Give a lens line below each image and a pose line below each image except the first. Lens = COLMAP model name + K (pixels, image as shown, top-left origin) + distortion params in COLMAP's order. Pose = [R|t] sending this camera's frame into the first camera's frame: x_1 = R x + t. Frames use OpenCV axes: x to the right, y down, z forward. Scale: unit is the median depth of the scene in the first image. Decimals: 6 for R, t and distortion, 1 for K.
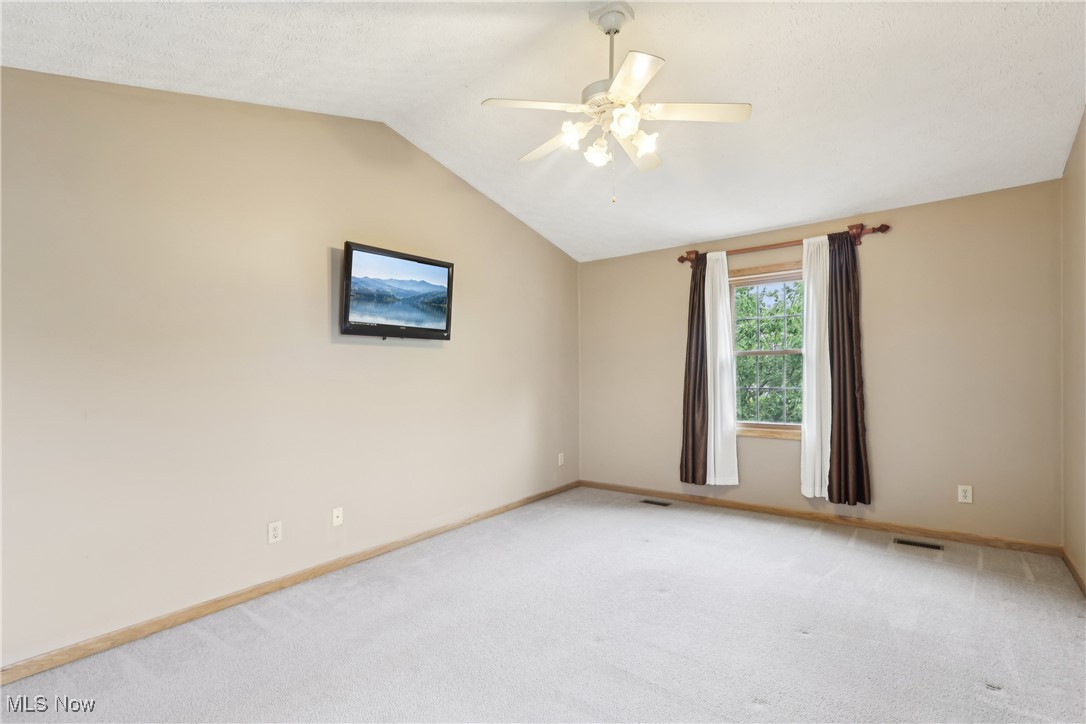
lens RADIAL K [[520.6, 0, 543.0], [0, 520.6, 362.0], [0, 0, 1]] dist [0.000055, 0.000033]
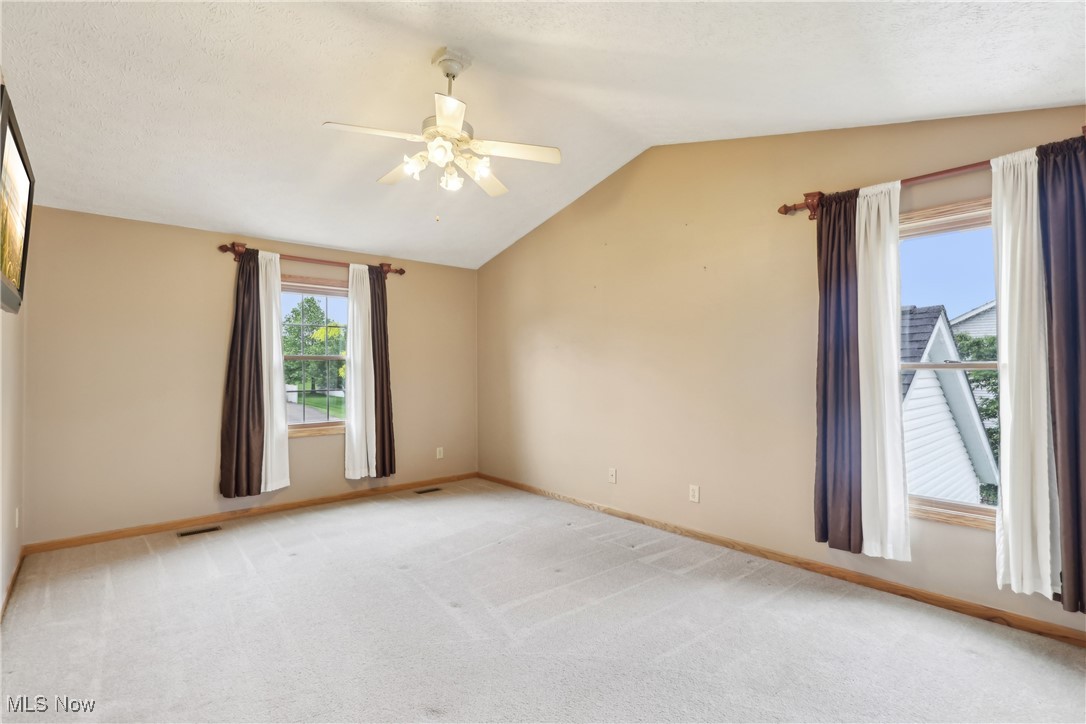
lens RADIAL K [[507.0, 0, 541.8], [0, 507.0, 367.1], [0, 0, 1]] dist [-0.000384, -0.000022]
pose [[0.186975, 0.022141, 0.982115, -0.549357], [-0.014329, 0.999701, -0.019809, 0.017136], [-0.982260, -0.010369, 0.187236, 0.350691]]
